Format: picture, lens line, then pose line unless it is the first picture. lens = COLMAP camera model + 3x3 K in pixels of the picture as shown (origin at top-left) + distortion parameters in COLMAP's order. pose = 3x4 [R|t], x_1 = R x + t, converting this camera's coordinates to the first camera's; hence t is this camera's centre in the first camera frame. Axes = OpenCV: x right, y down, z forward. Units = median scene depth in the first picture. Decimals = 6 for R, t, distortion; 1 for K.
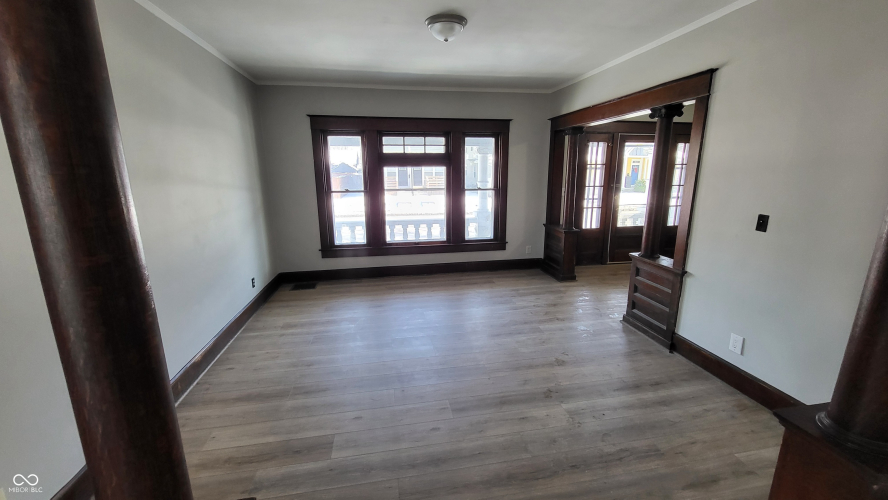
lens RADIAL K [[351.9, 0, 446.0], [0, 351.9, 246.6], [0, 0, 1]] dist [-0.001050, -0.000007]
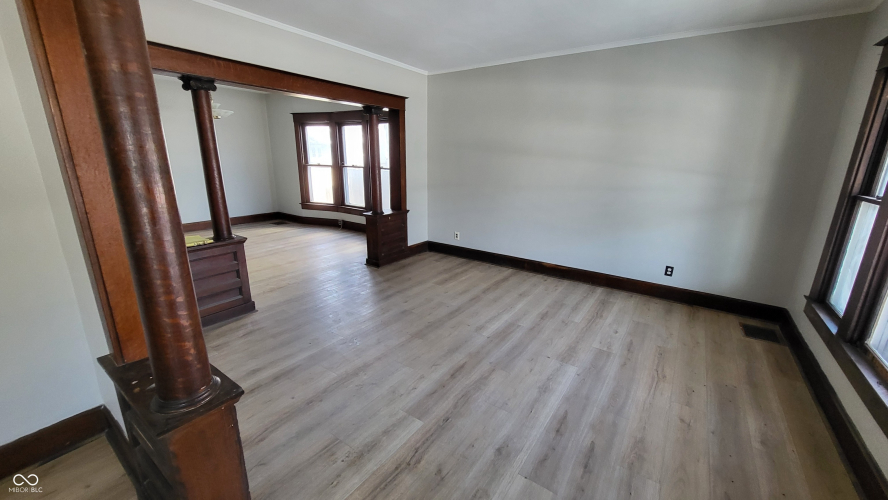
lens RADIAL K [[351.9, 0, 446.0], [0, 351.9, 246.6], [0, 0, 1]] dist [-0.001050, -0.000007]
pose [[-0.708952, 0.180576, -0.681748, 0.538590], [-0.156265, 0.902418, 0.401525, -0.252793], [0.687727, 0.391196, -0.611553, 1.180336]]
